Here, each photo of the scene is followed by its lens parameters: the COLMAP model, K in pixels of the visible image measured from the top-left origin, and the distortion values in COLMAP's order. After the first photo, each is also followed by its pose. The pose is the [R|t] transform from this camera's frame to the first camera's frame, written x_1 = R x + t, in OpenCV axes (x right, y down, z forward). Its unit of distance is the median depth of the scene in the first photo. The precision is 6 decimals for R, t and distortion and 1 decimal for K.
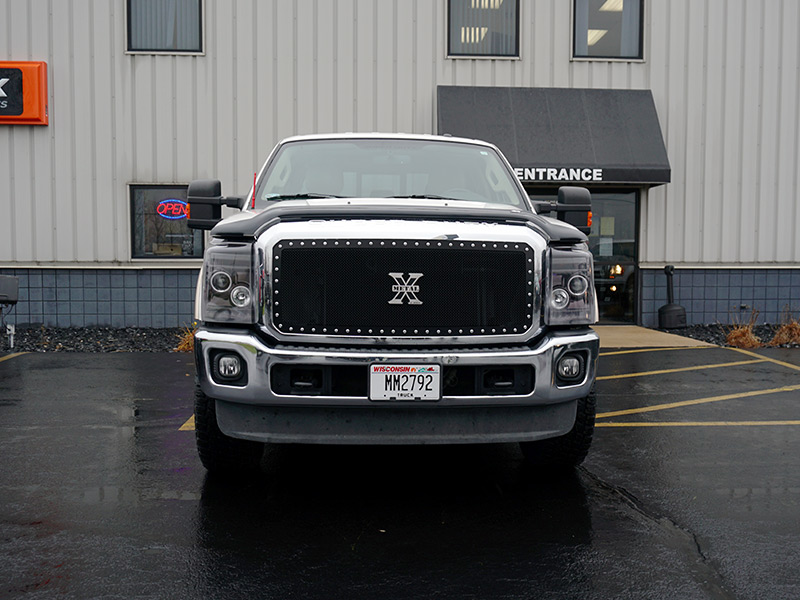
lens RADIAL K [[833.1, 0, 400.0], [0, 833.1, 303.6], [0, 0, 1]] dist [-0.000687, 0.000000]
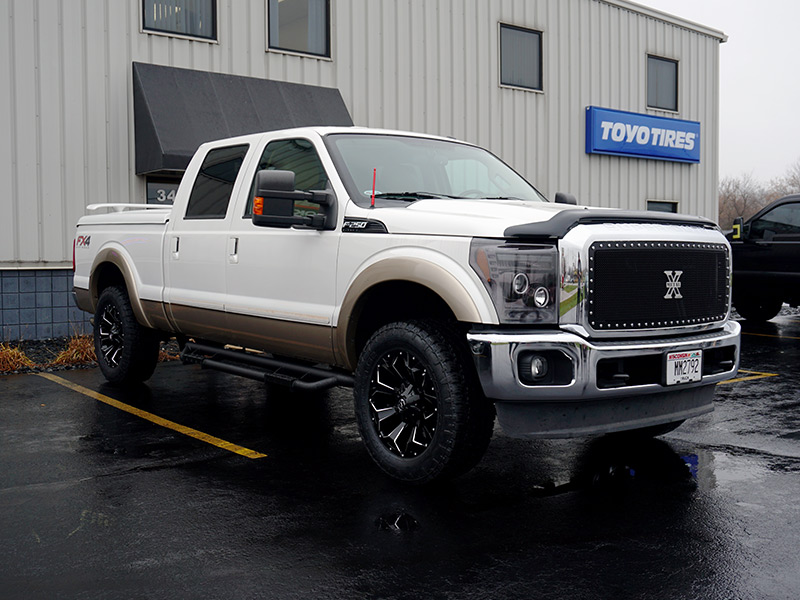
lens RADIAL K [[907.2, 0, 400.1], [0, 907.2, 295.1], [0, 0, 1]] dist [-0.002982, 0.000000]
pose [[0.822460, -0.035220, 0.567731, -0.957687], [0.040679, 0.999168, 0.003055, -0.021684], [-0.567366, 0.020582, 0.823208, 0.188966]]
